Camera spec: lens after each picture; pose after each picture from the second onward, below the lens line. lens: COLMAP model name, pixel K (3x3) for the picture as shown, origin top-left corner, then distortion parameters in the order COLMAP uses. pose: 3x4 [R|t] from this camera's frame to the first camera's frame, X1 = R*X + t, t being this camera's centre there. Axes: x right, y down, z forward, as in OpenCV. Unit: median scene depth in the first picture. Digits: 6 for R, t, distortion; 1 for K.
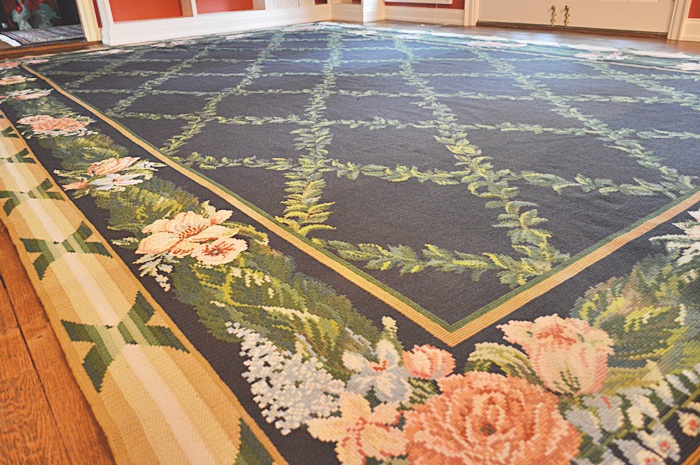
lens RADIAL K [[540.8, 0, 350.7], [0, 540.8, 240.1], [0, 0, 1]] dist [-0.011699, 0.000640]
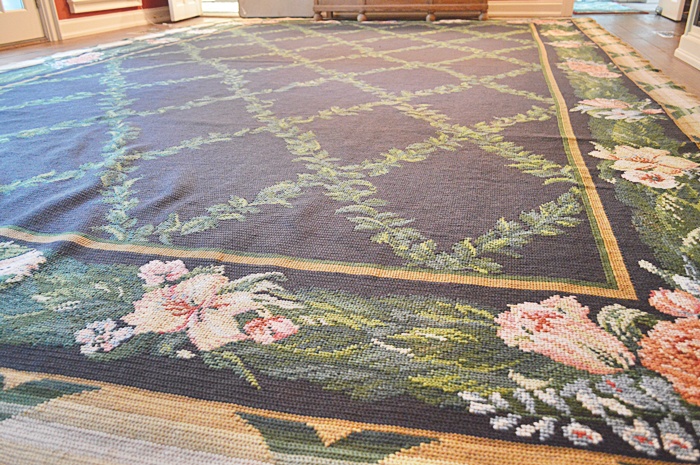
lens RADIAL K [[540.8, 0, 350.7], [0, 540.8, 240.1], [0, 0, 1]] dist [-0.011699, 0.000640]
pose [[-0.617846, -0.308034, 0.723451, -1.304030], [0.400540, 0.668453, 0.626688, -0.986541], [-0.676635, 0.676968, -0.289621, 2.124746]]
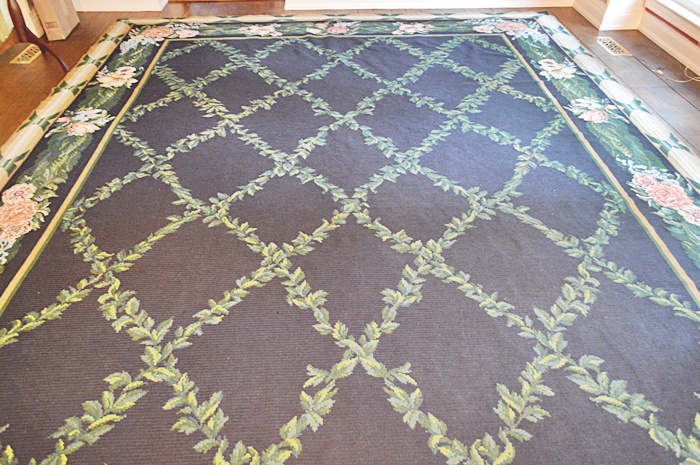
lens RADIAL K [[540.8, 0, 350.7], [0, 540.8, 240.1], [0, 0, 1]] dist [-0.011699, 0.000640]
pose [[0.821172, 0.398262, -0.408735, 0.434567], [-0.294460, 0.909211, 0.294328, -0.720090], [0.488846, -0.121337, 0.863891, 0.480125]]
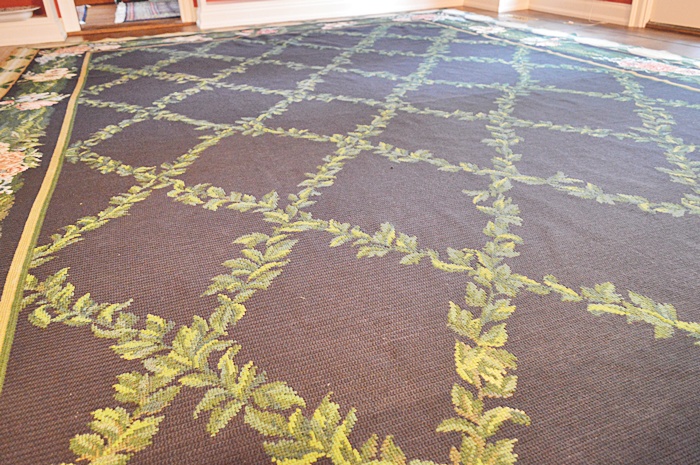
lens RADIAL K [[540.8, 0, 350.7], [0, 540.8, 240.1], [0, 0, 1]] dist [-0.011699, 0.000640]
pose [[0.958117, 0.148744, -0.244720, 0.165321], [-0.135636, 0.988306, 0.069672, -0.253562], [0.252221, -0.033561, 0.967087, 0.414100]]
